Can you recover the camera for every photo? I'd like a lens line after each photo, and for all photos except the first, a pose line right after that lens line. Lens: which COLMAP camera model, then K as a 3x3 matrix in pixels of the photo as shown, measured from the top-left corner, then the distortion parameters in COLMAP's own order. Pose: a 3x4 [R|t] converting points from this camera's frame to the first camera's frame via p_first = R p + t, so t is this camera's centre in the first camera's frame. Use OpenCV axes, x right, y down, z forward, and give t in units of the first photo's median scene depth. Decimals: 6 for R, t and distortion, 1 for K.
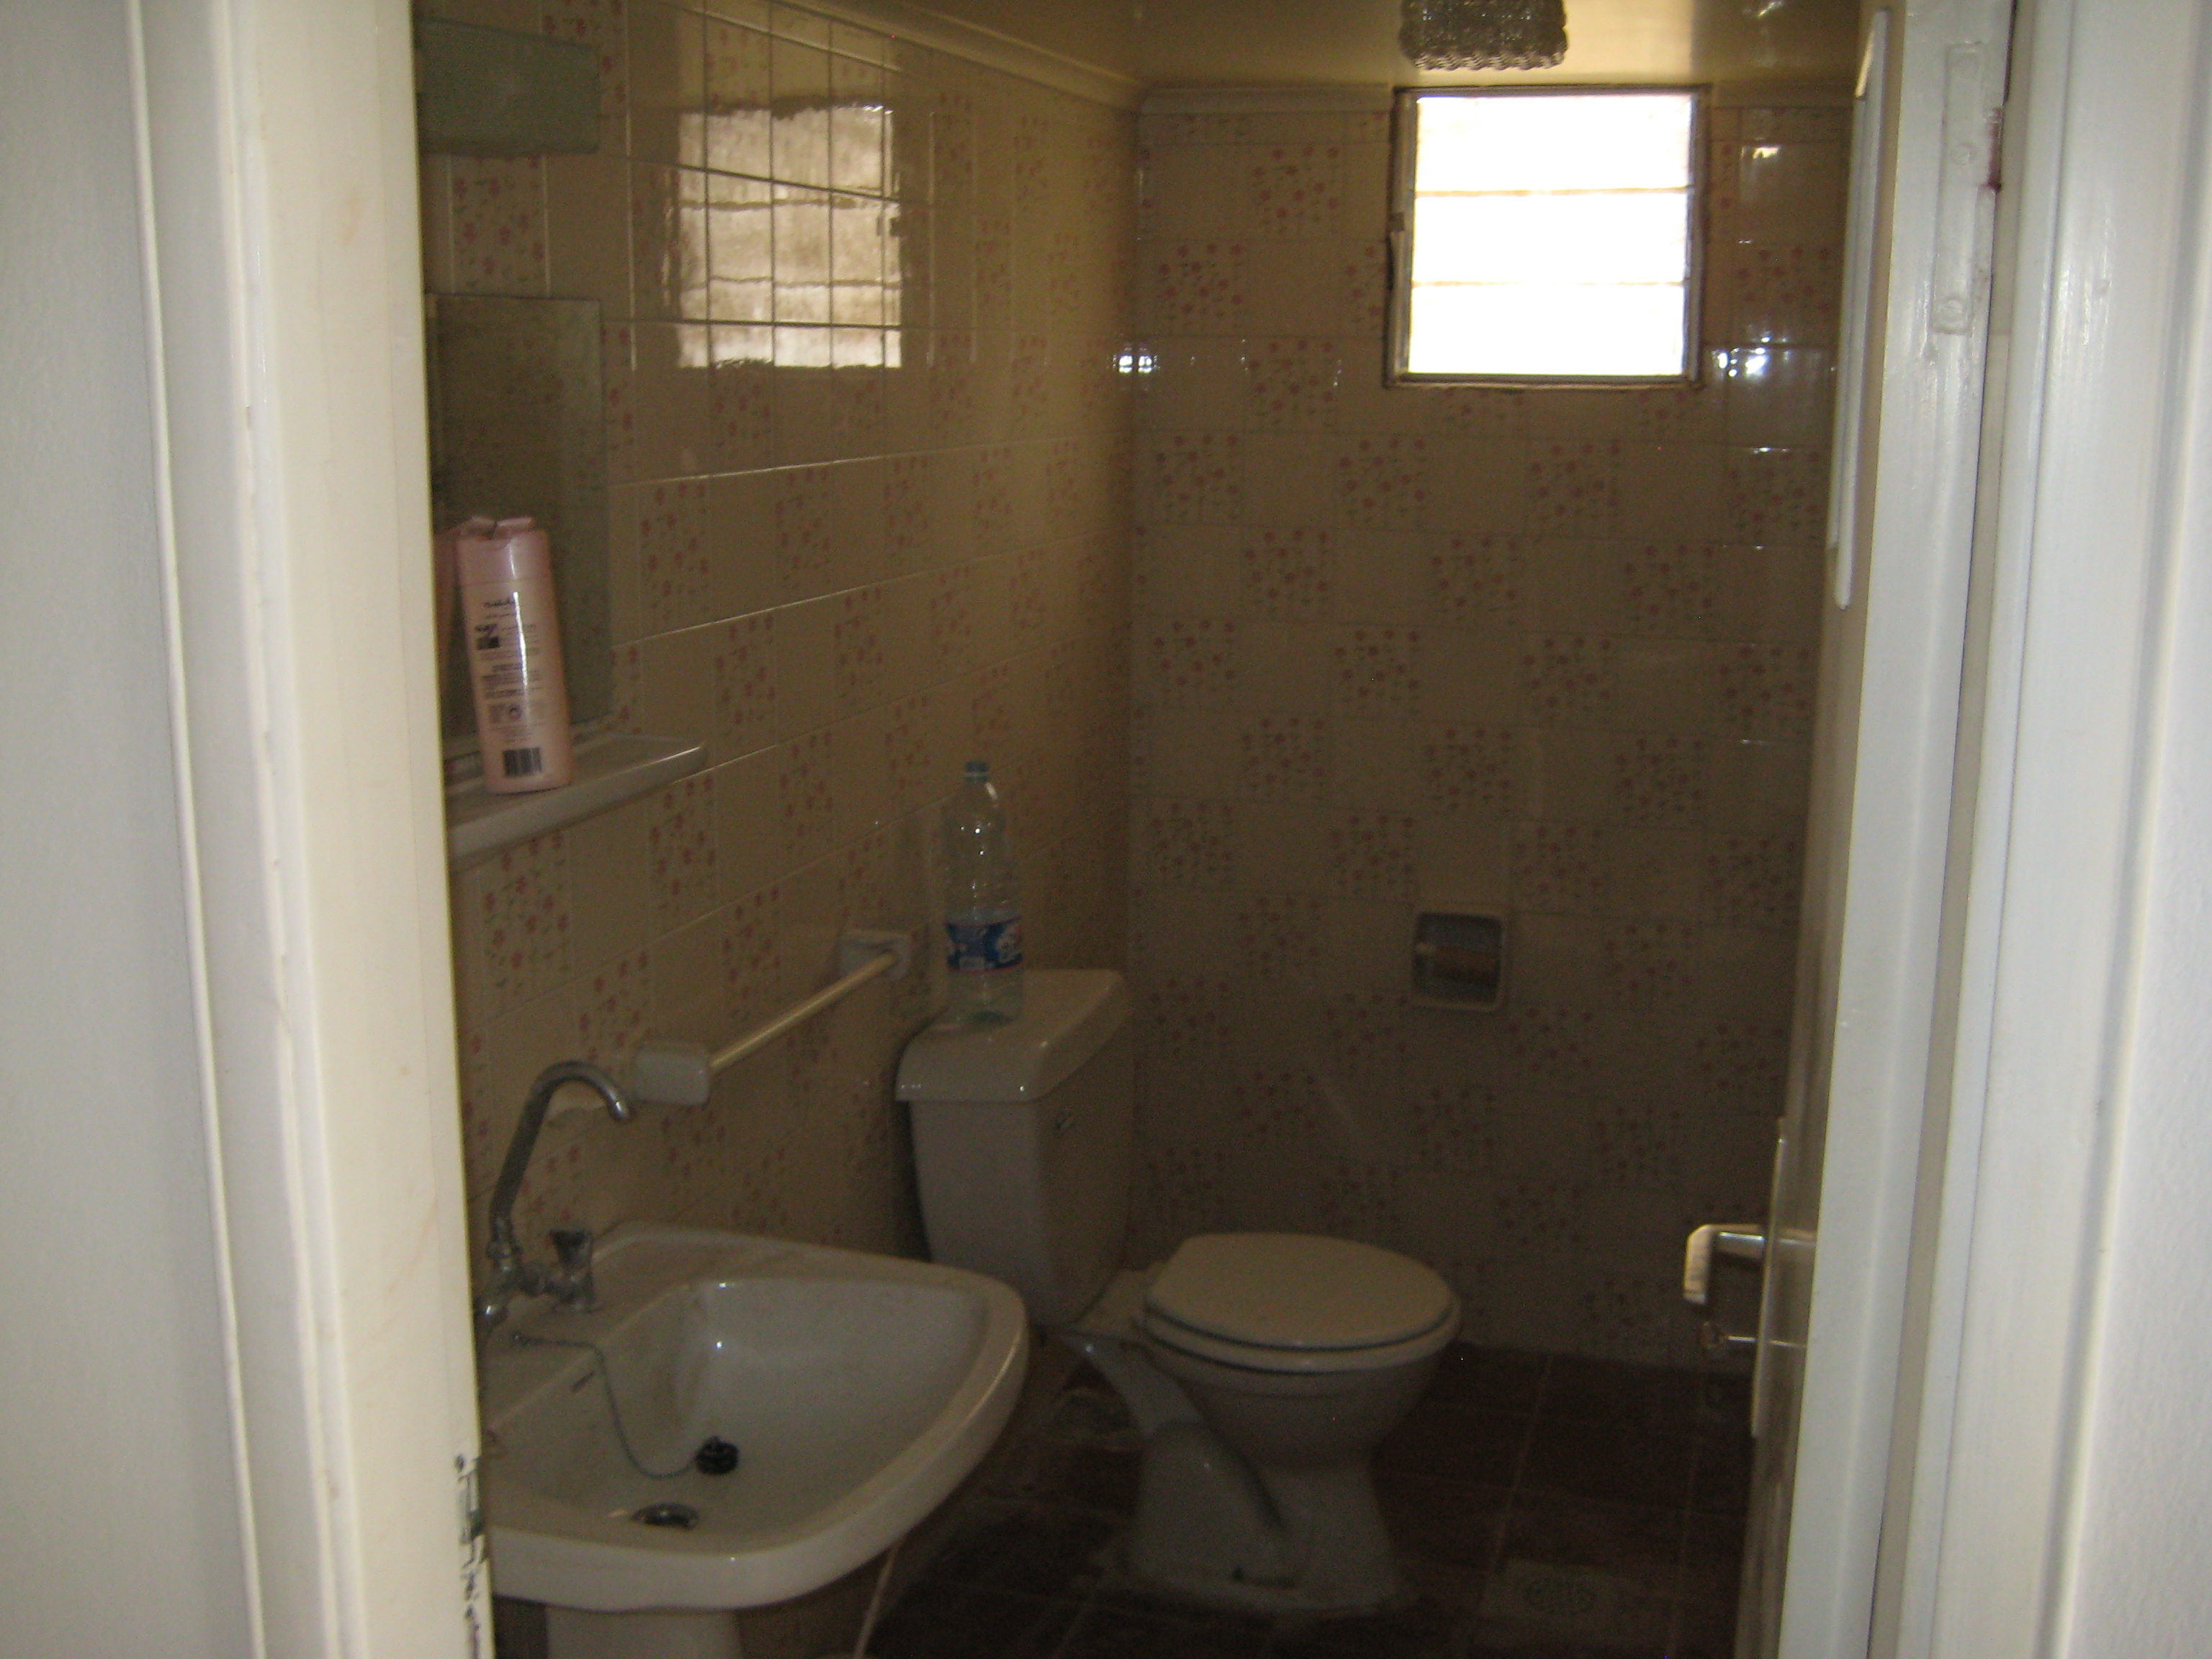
lens RADIAL K [[2315.9, 0, 1102.8], [0, 2315.9, 824.8], [0, 0, 1]] dist [-0.155772, 0.206529]
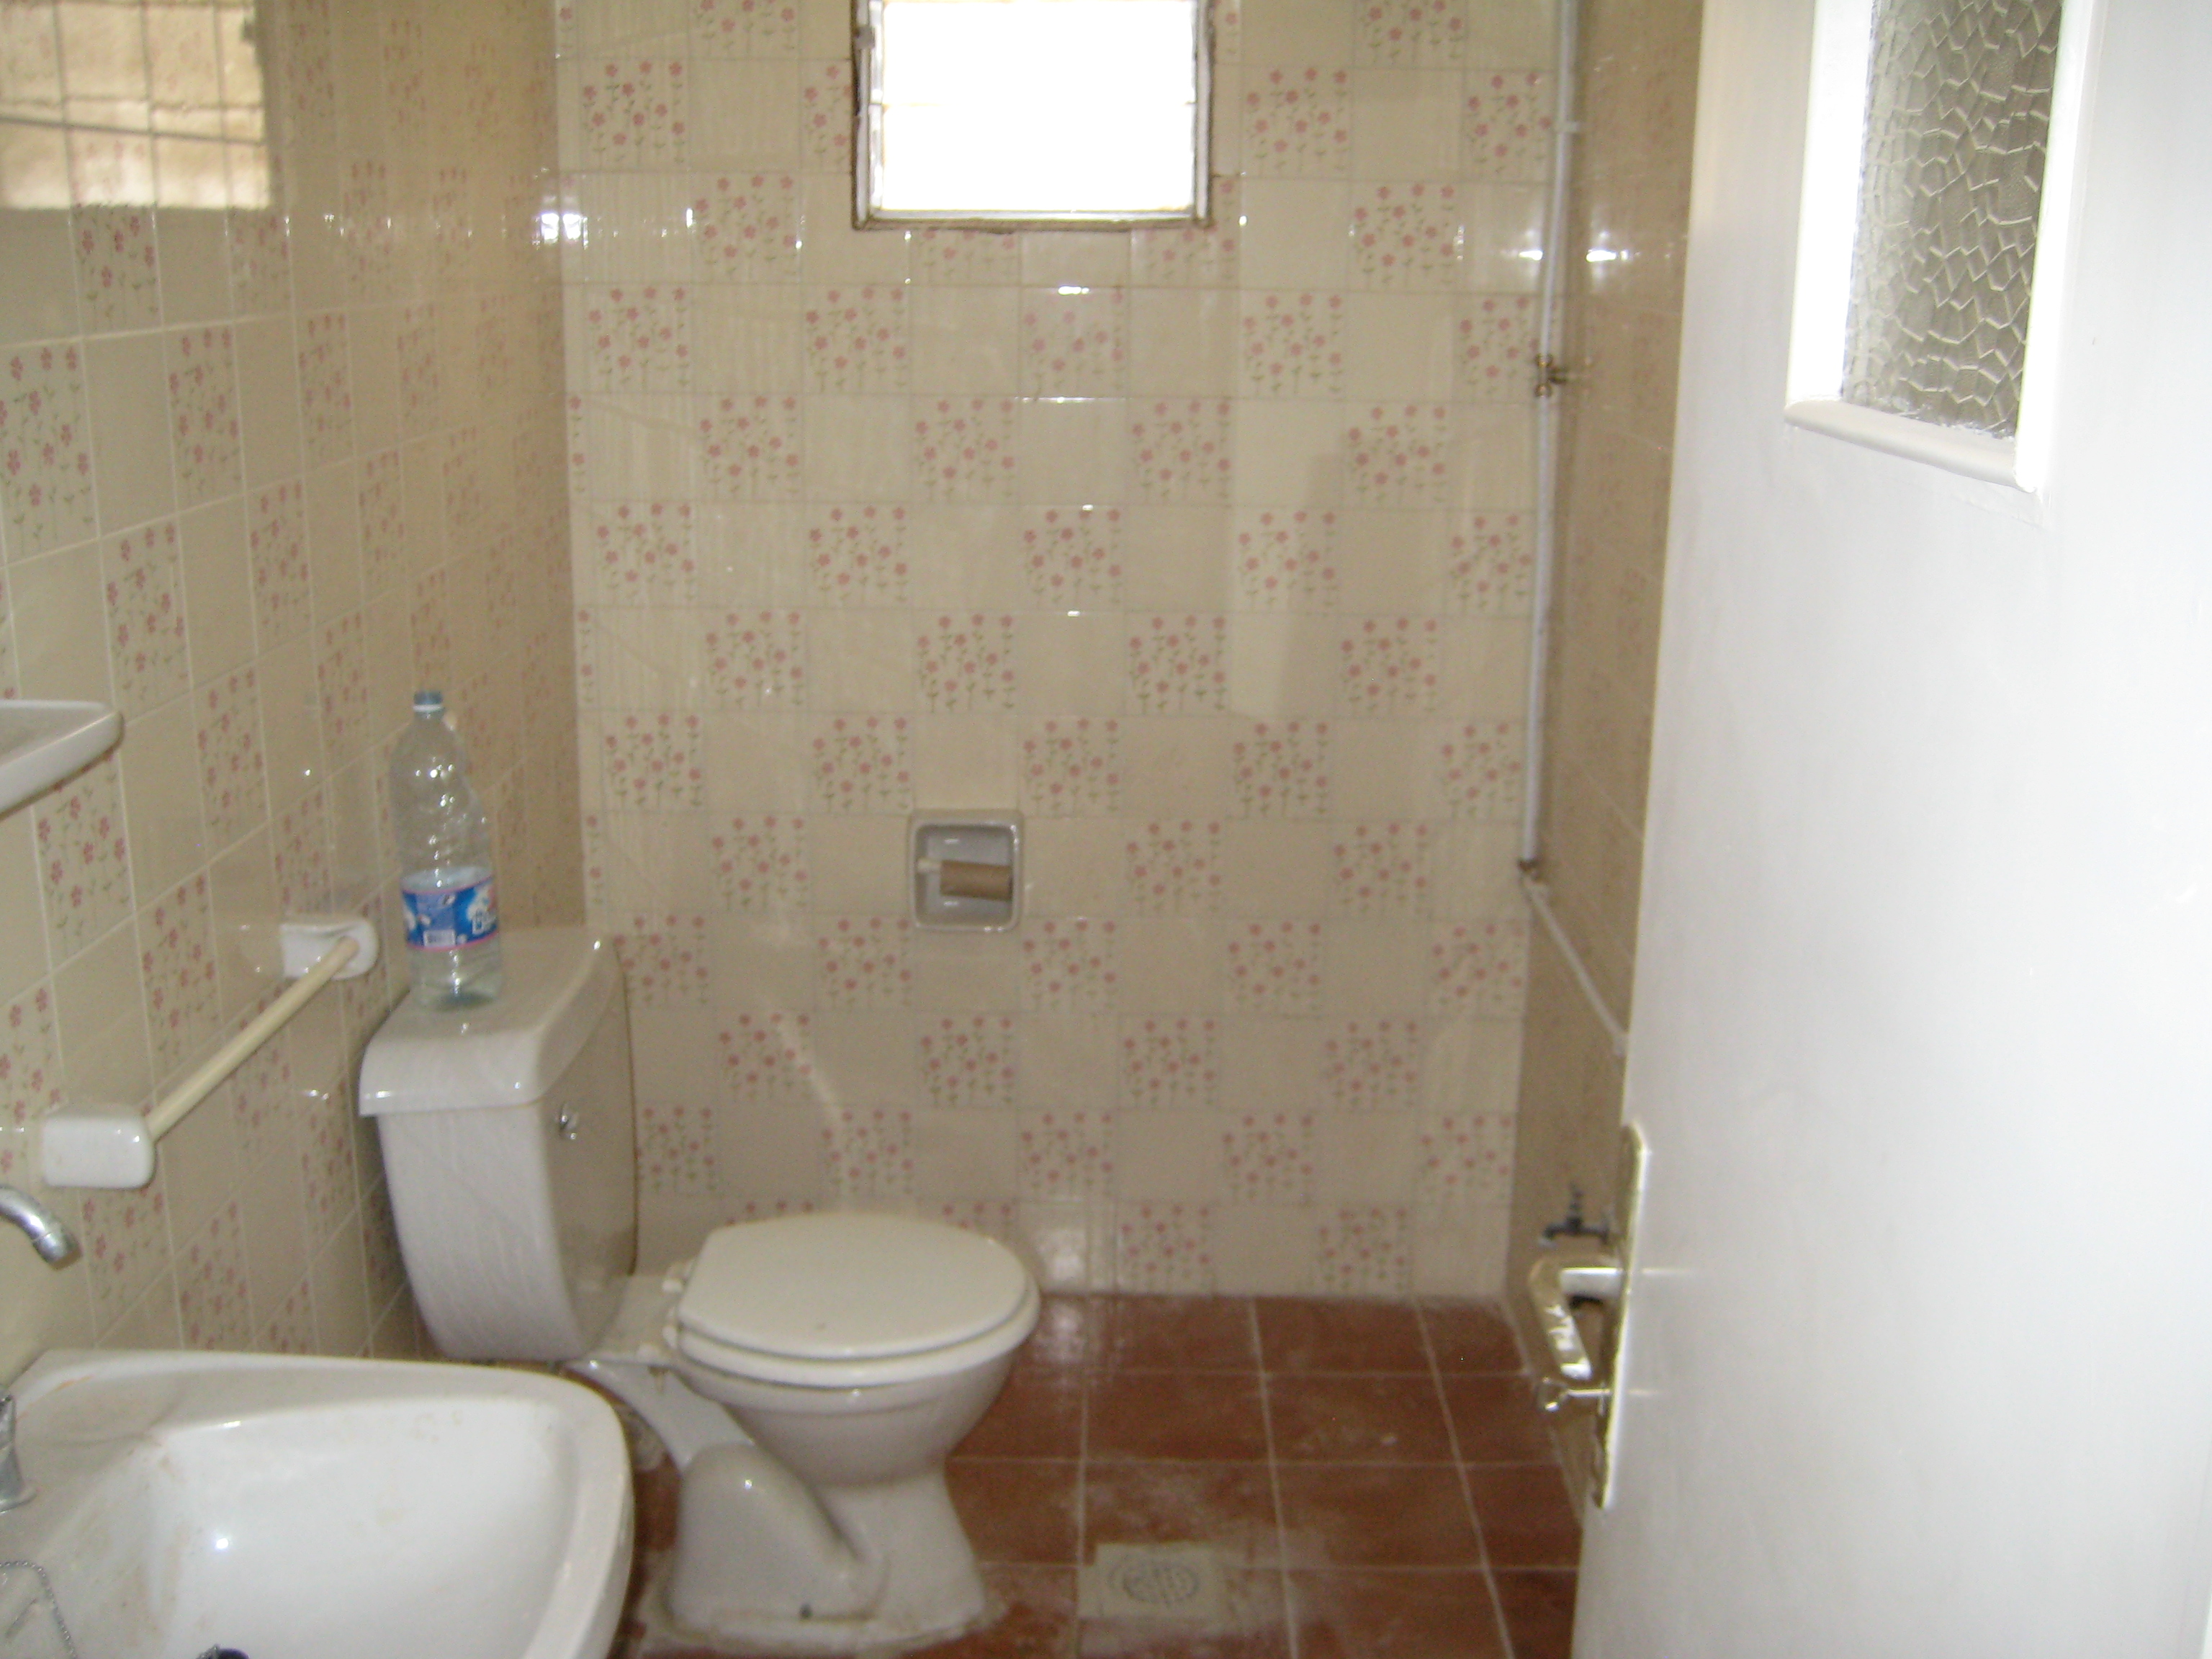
lens RADIAL K [[2315.9, 0, 1102.8], [0, 2315.9, 824.8], [0, 0, 1]] dist [-0.155772, 0.206529]
pose [[0.958202, -0.069387, 0.277549, -0.052822], [0.053337, 0.996460, 0.064977, -0.019991], [-0.281075, -0.047458, 0.958512, 0.157694]]
